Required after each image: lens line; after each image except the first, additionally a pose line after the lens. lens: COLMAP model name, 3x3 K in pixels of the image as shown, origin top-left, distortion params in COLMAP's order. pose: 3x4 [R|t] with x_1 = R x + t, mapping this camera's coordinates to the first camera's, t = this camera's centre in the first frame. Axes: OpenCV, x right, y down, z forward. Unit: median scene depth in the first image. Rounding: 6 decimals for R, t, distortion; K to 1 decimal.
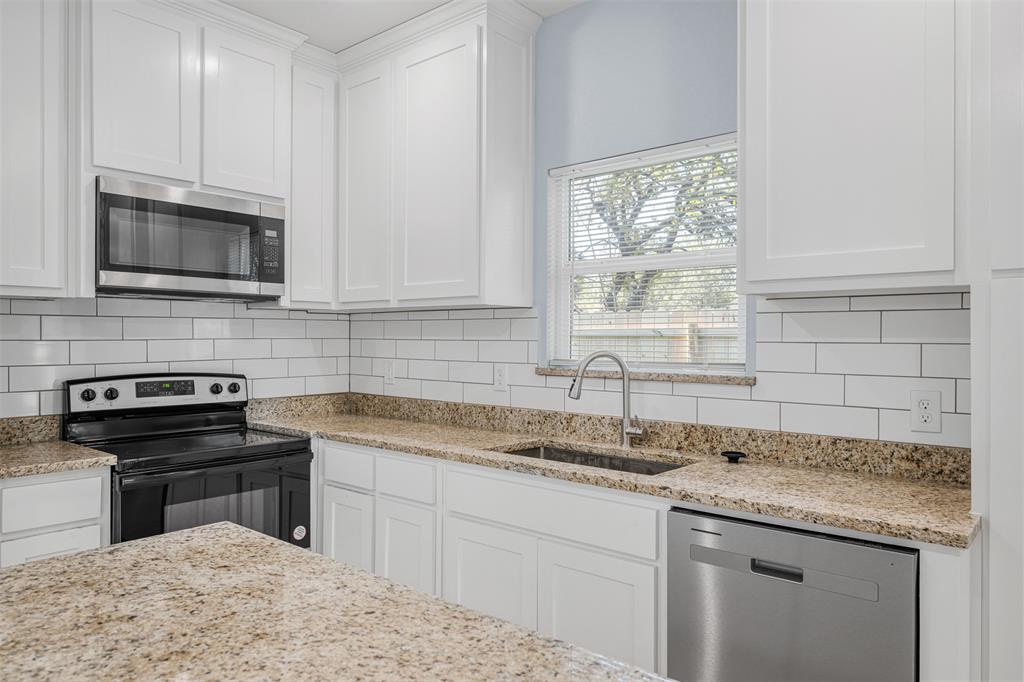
lens RADIAL K [[690.8, 0, 516.2], [0, 690.8, 334.7], [0, 0, 1]] dist [-0.005002, 0.005584]
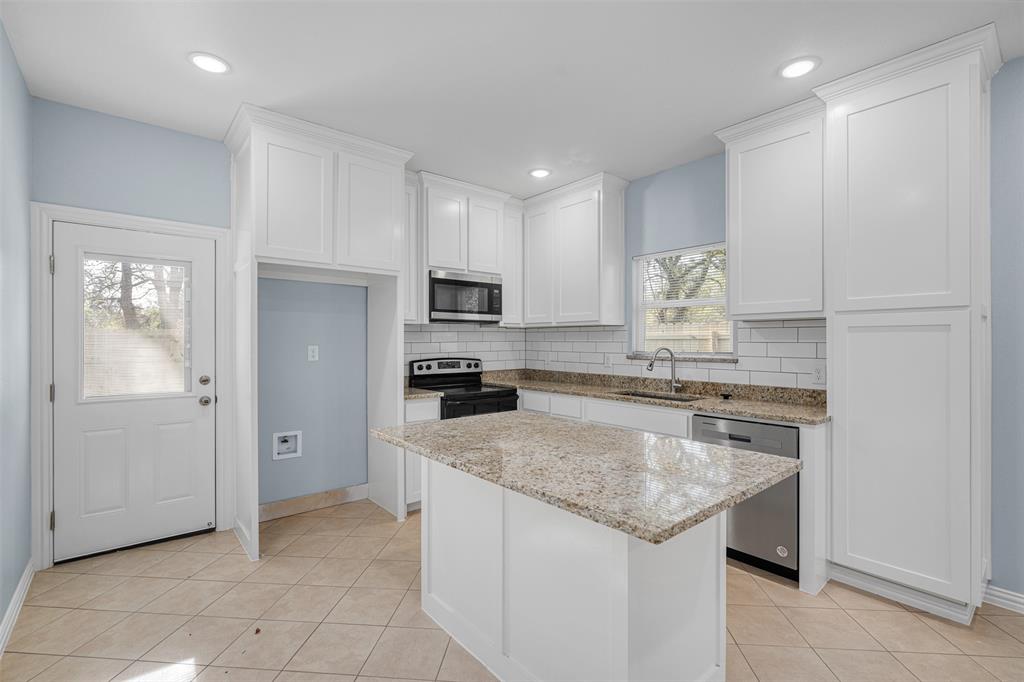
lens RADIAL K [[455.2, 0, 516.9], [0, 455.2, 342.0], [0, 0, 1]] dist [0.000058, -0.000192]
pose [[0.985218, -0.004009, -0.171257, -0.061958], [0.005564, 0.999948, 0.008602, -0.004695], [0.171213, -0.009428, 0.985189, -0.382908]]
